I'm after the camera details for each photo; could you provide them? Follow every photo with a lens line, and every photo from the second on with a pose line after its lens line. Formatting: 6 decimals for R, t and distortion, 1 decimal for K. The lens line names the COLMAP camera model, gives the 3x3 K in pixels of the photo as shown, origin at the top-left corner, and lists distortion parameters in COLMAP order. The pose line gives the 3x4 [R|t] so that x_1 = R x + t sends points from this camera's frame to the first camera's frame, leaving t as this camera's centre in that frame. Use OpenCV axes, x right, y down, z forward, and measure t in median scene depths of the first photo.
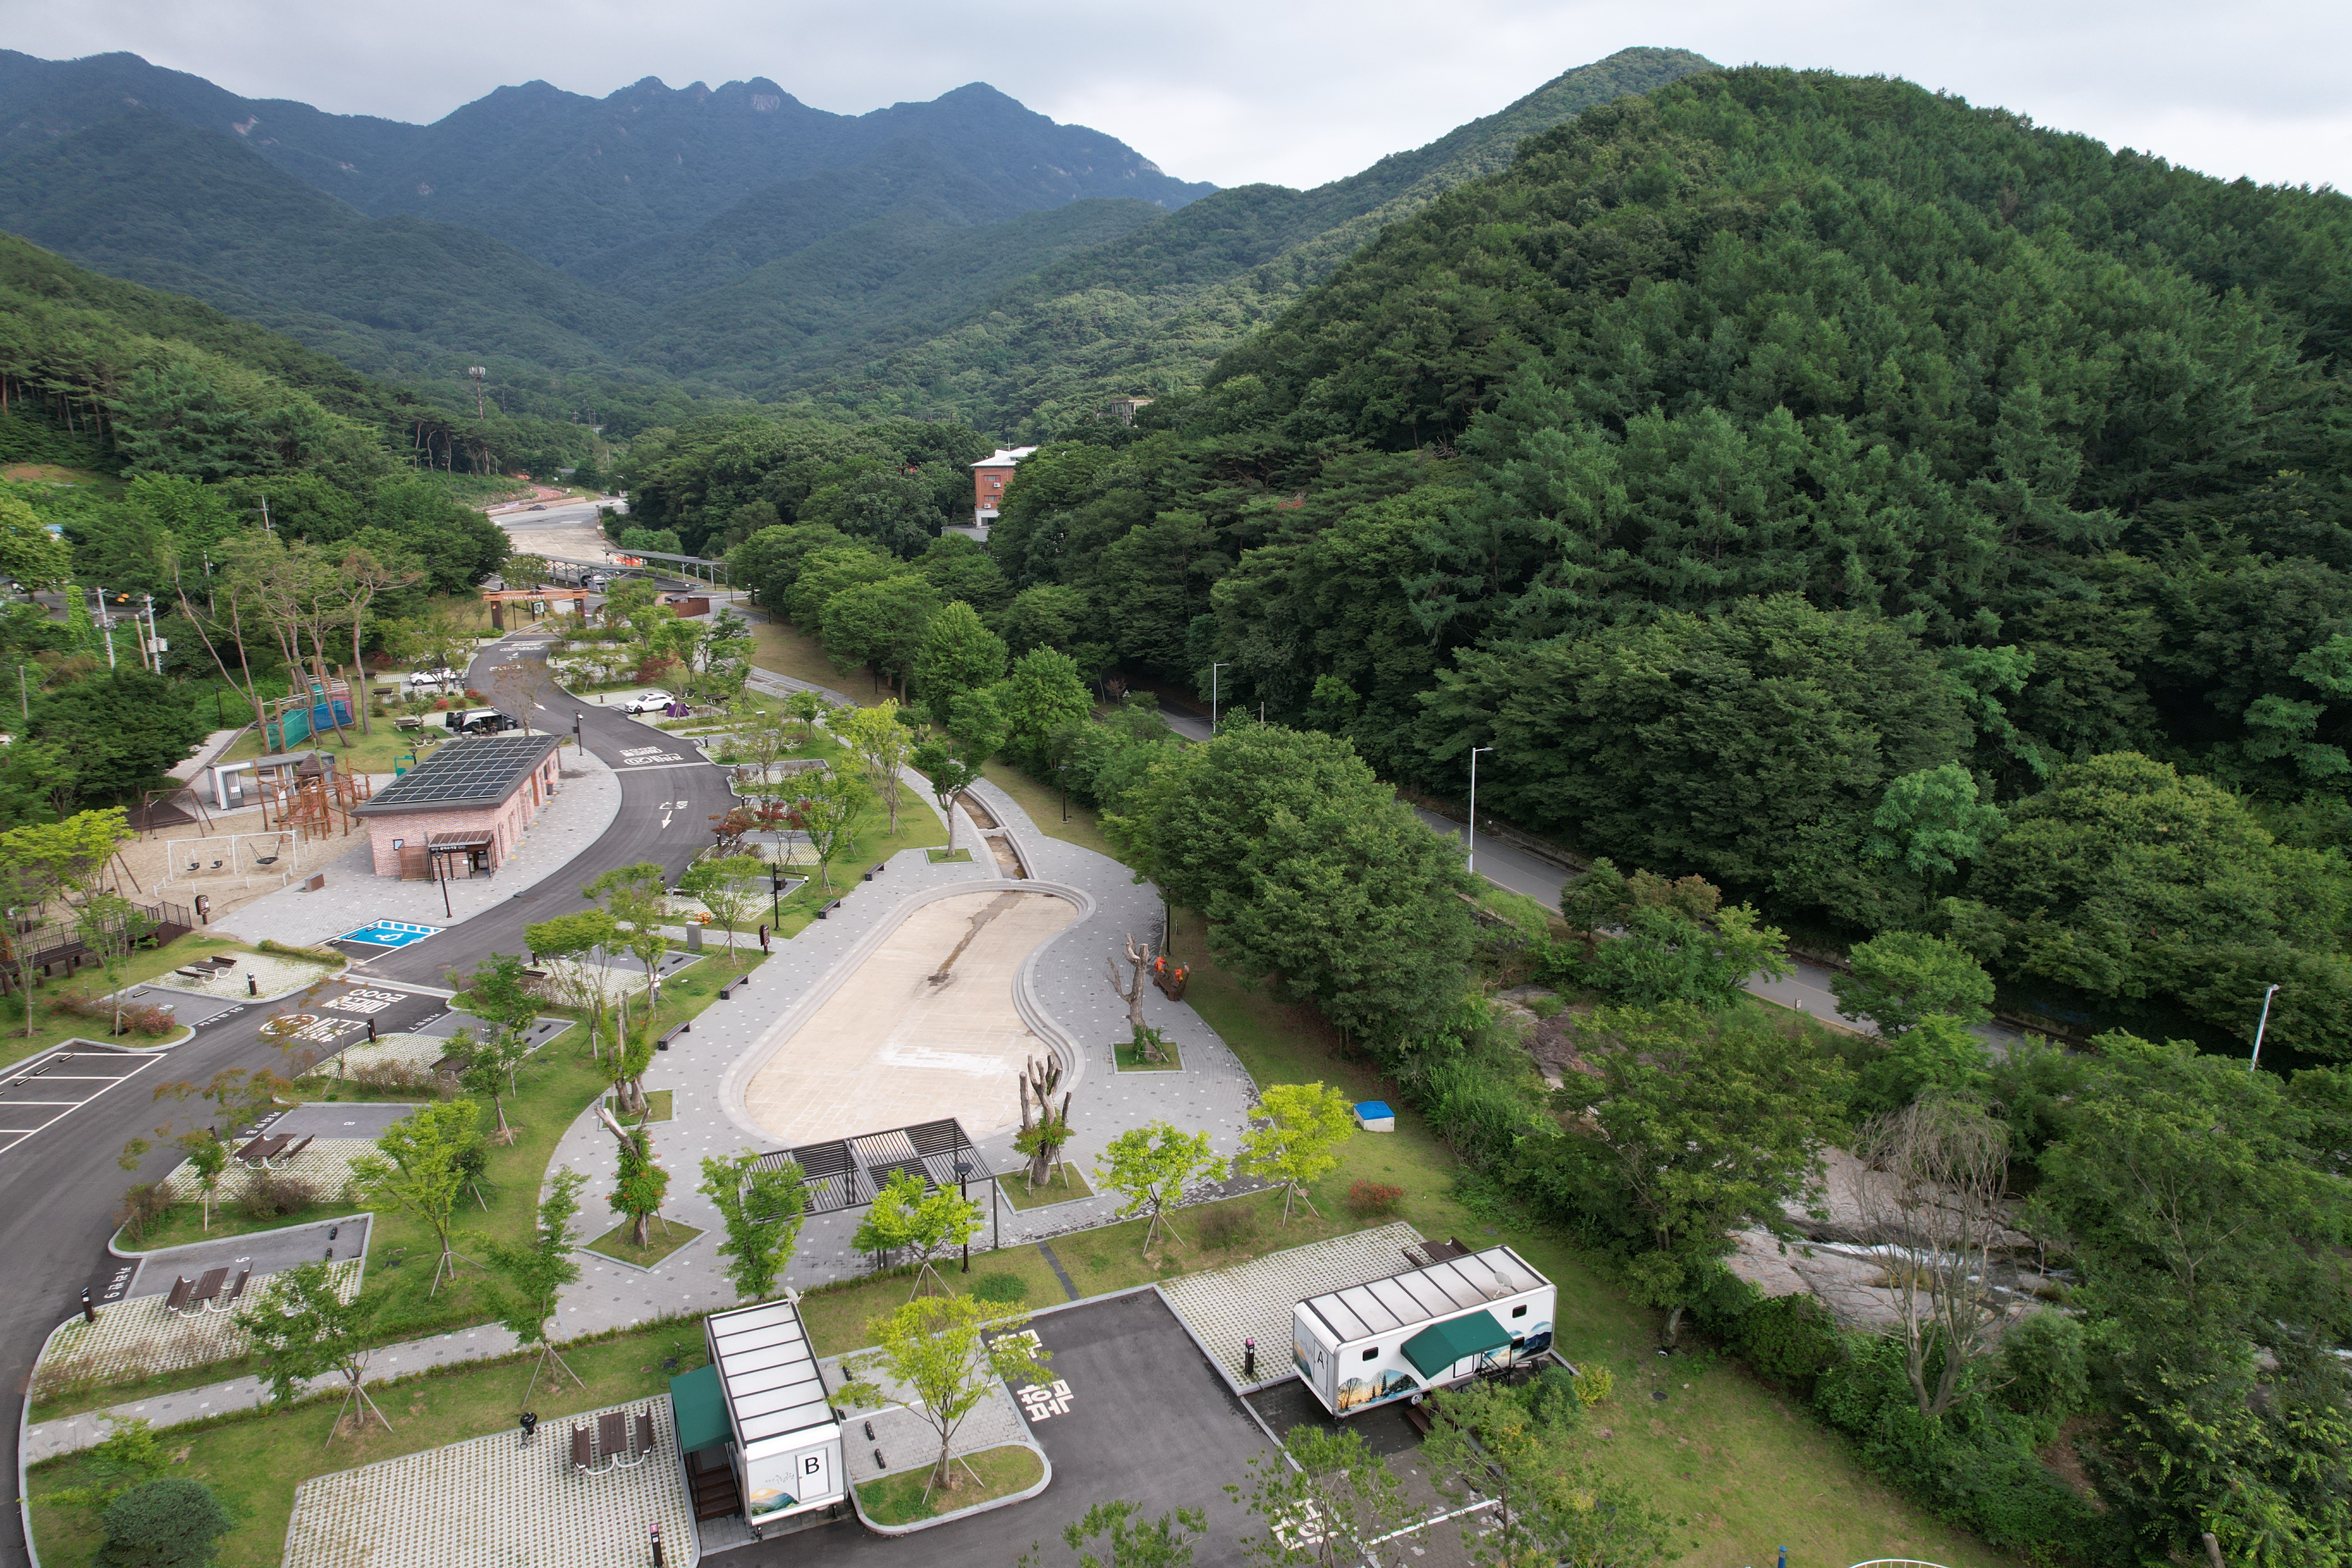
lens RADIAL K [[1496.4, 0, 1181.9], [0, 1496.4, 791.6], [0, 0, 1]] dist [-0.068864, 0.057138]
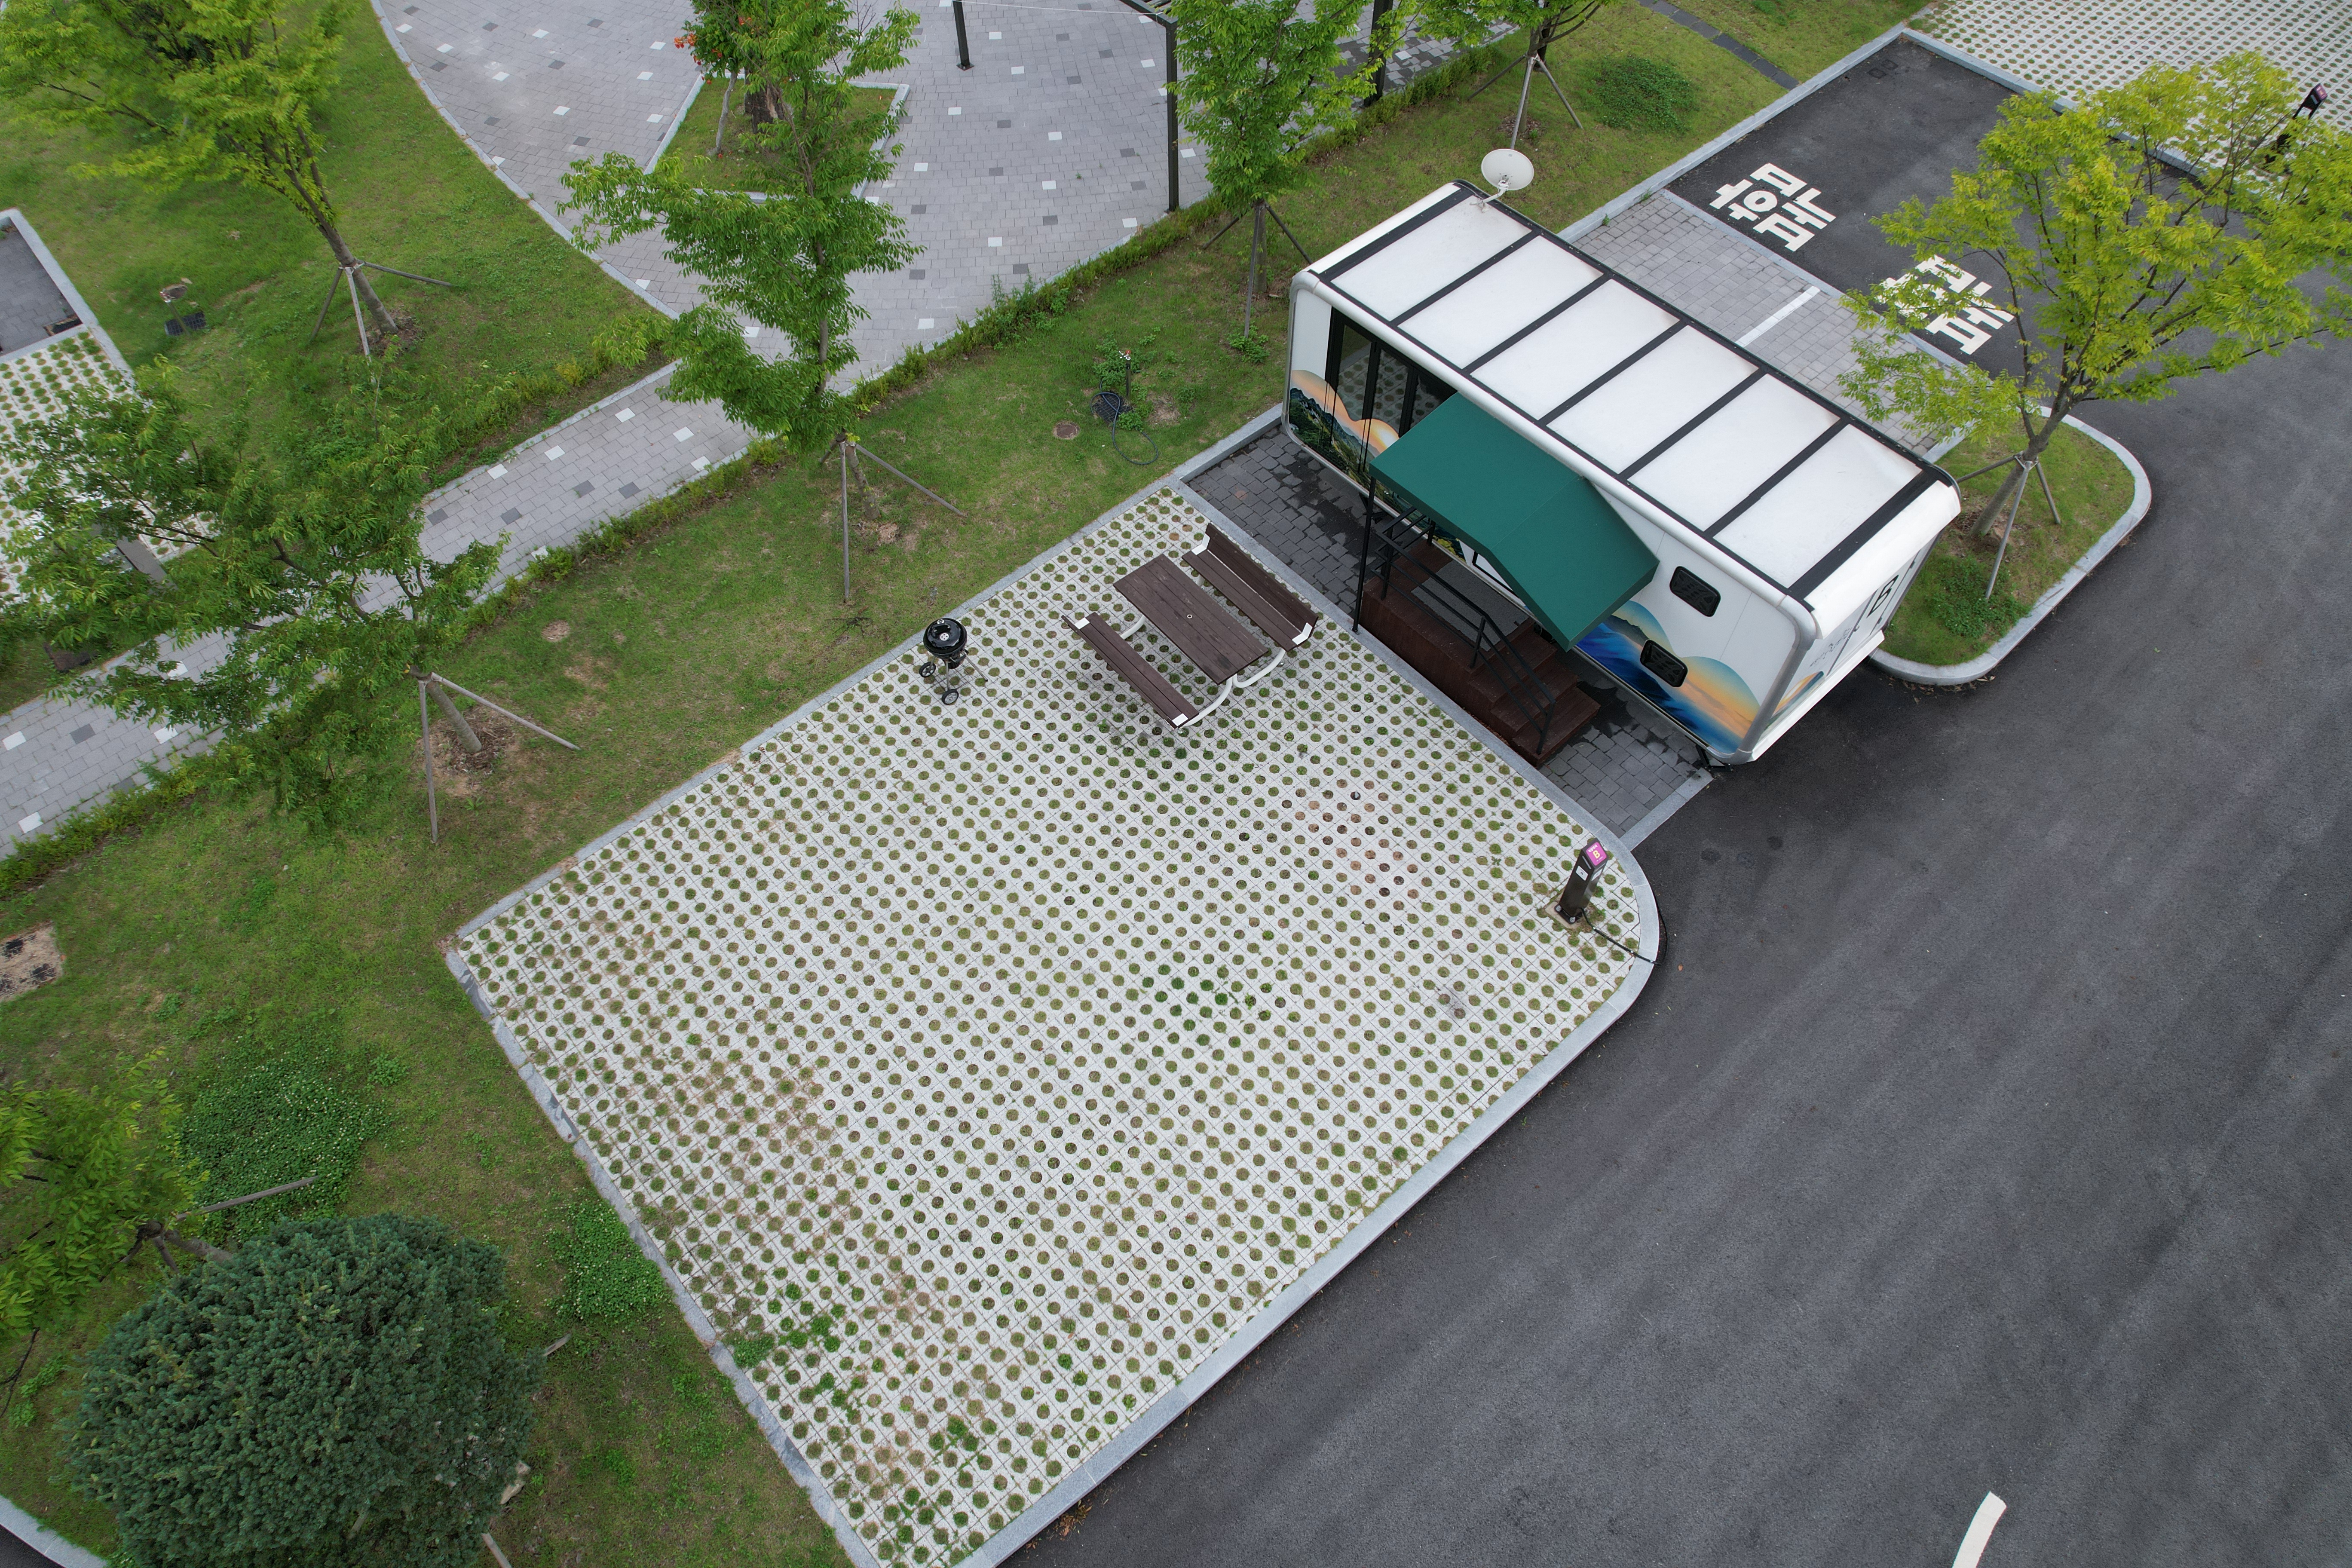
lens RADIAL K [[1496.4, 0, 1174.2], [0, 1496.4, 787.5], [0, 0, 1]] dist [-0.068864, 0.057138]
pose [[0.955249, -0.252951, 0.153348, -0.177438], [0.080841, 0.721919, 0.687239, 0.076467], [-0.284543, -0.644087, 0.710061, 0.266483]]
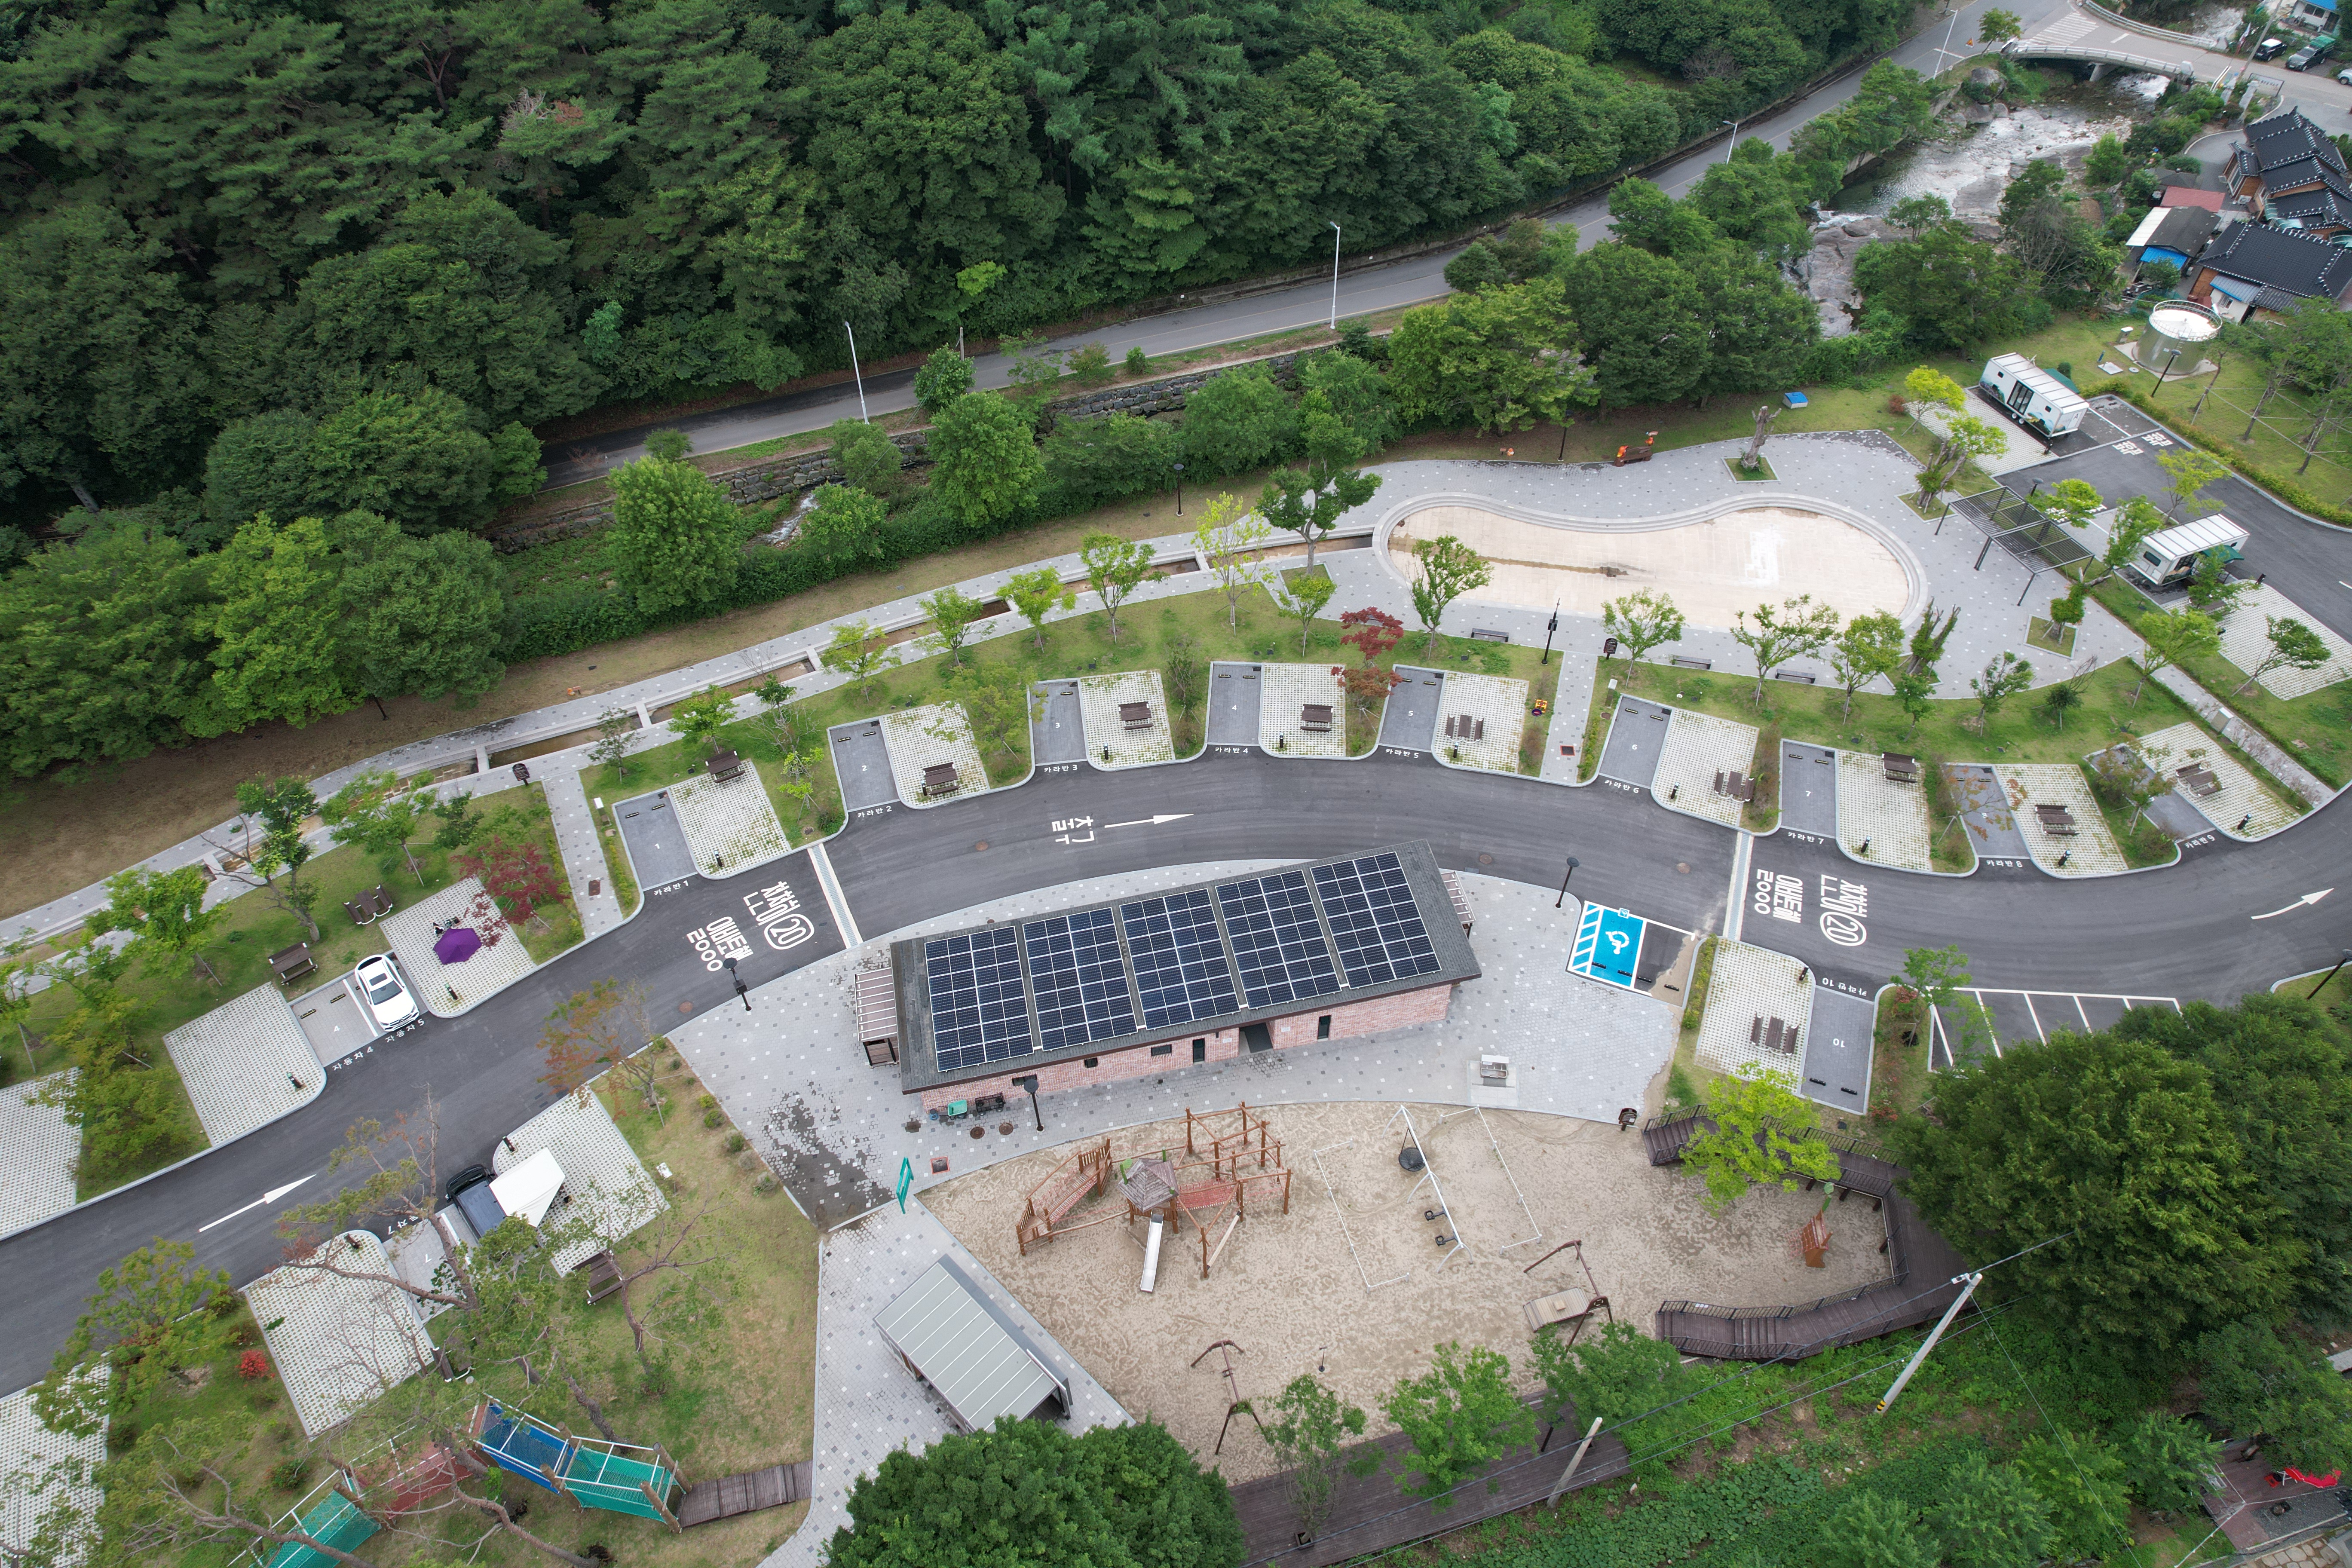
lens RADIAL K [[1496.4, 0, 1180.4], [0, 1496.4, 786.0], [0, 0, 1]] dist [-0.068864, 0.057138]
pose [[0.052714, -0.732214, 0.679031, -0.862231], [0.254761, 0.667337, 0.699827, -0.537505], [-0.965566, 0.136100, 0.221718, 0.802764]]
